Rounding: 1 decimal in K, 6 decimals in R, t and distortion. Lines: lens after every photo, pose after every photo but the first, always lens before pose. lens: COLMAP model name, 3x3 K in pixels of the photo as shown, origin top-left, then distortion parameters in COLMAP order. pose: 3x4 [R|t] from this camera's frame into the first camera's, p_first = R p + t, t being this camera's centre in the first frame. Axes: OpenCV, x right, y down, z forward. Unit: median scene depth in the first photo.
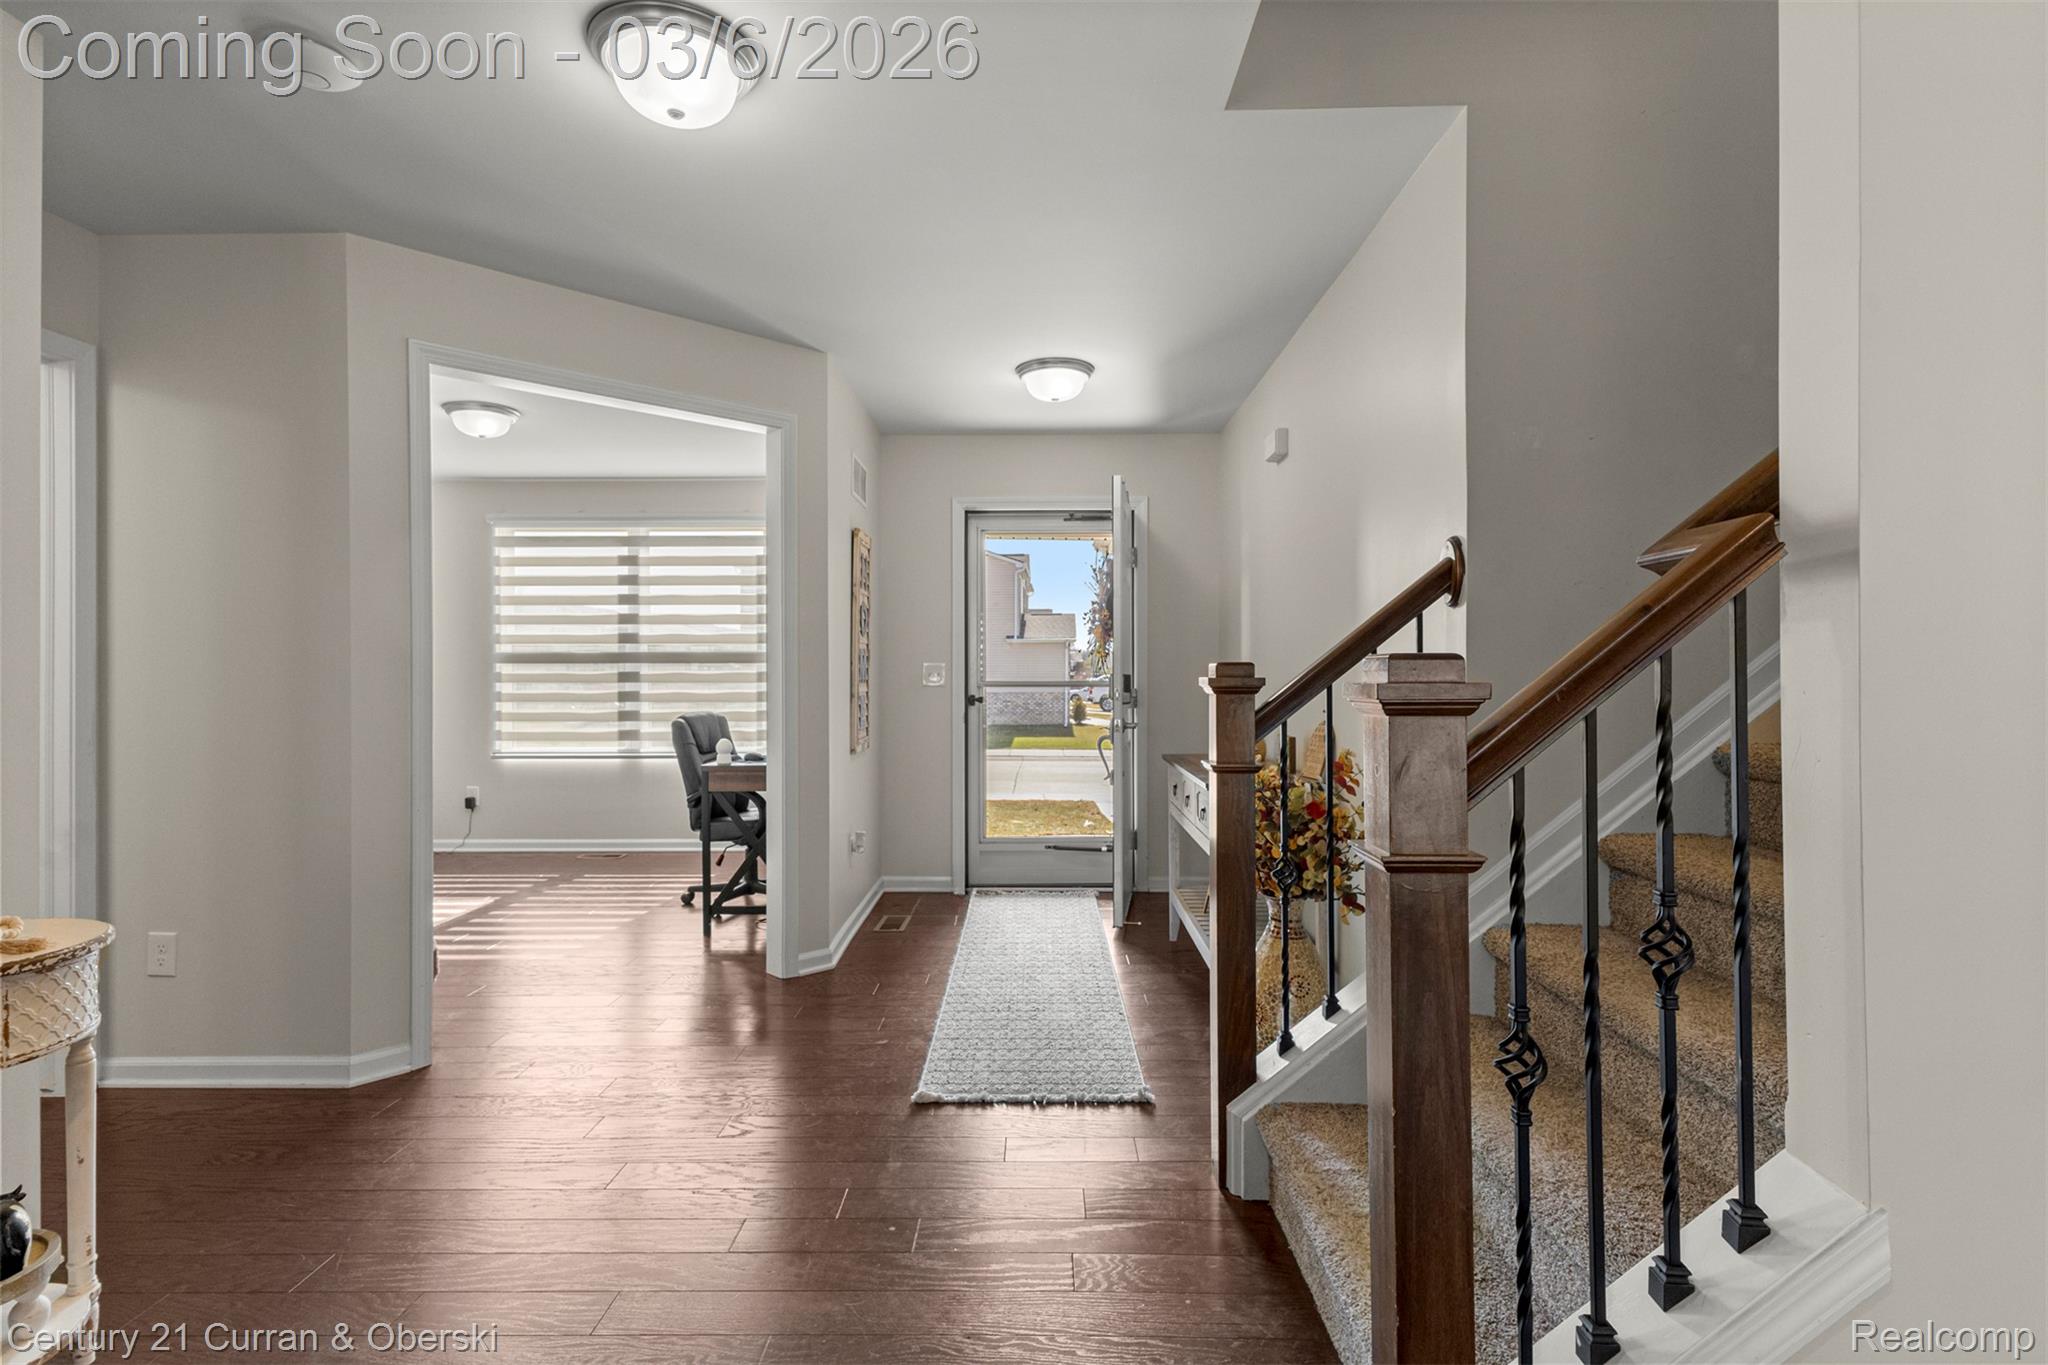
lens RADIAL K [[988.3, 0, 1024.7], [0, 988.3, 681.8], [0, 0, 1]] dist [0.002076, -0.000487]
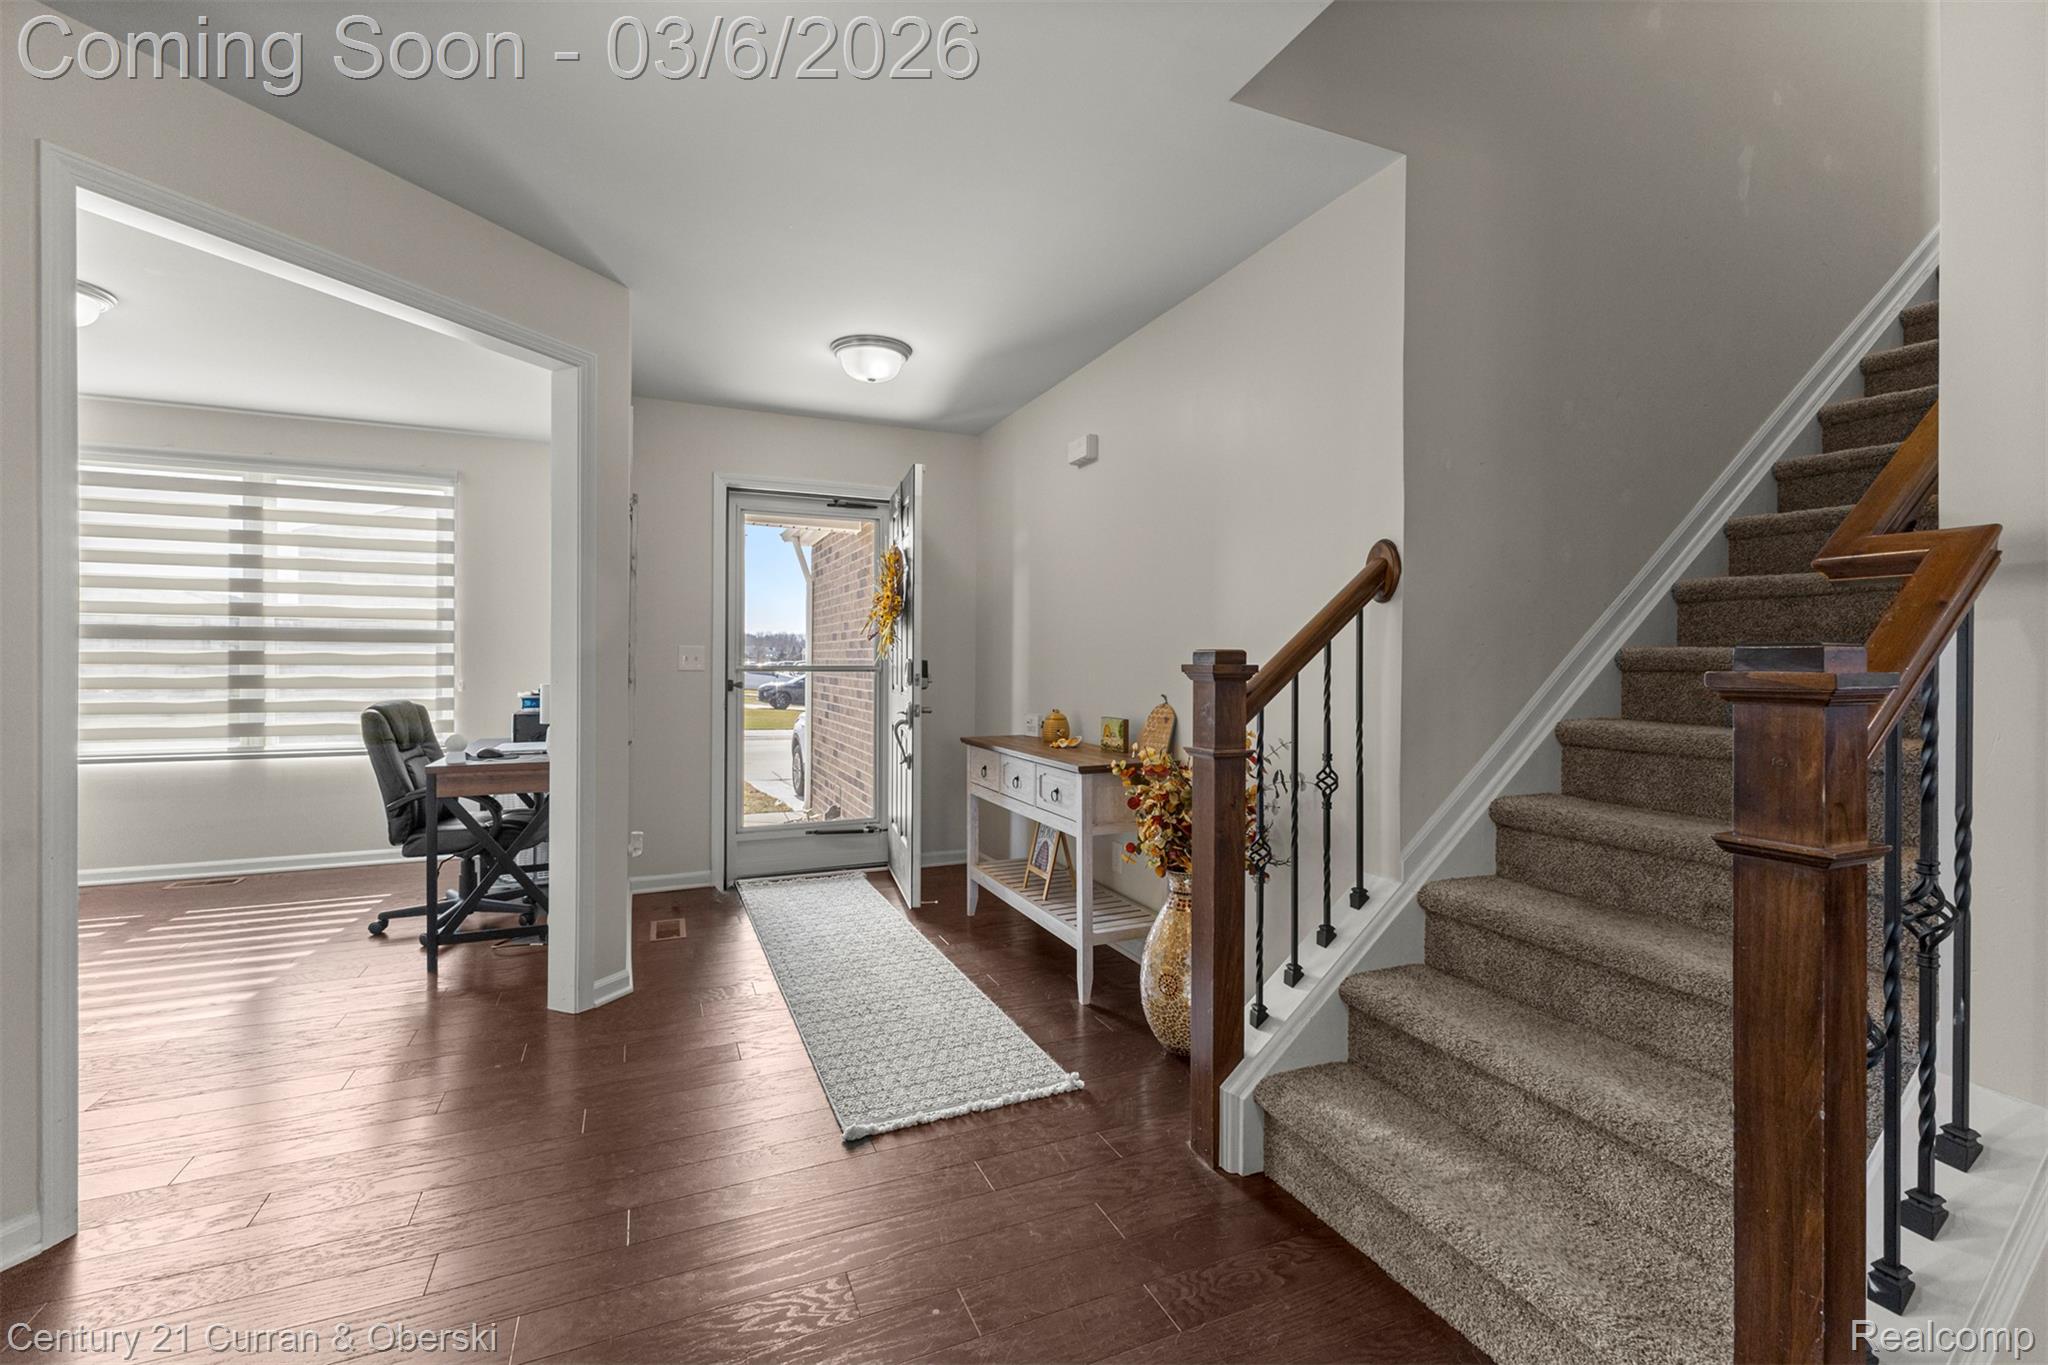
lens RADIAL K [[874.1, 0, 1028.7], [0, 874.1, 672.5], [0, 0, 1]] dist [0.004498, -0.002818]
pose [[0.911280, 0.002095, 0.411782, -0.154802], [-0.005058, 0.999969, 0.006107, -0.000465], [-0.411756, -0.007648, 0.911262, 0.118840]]
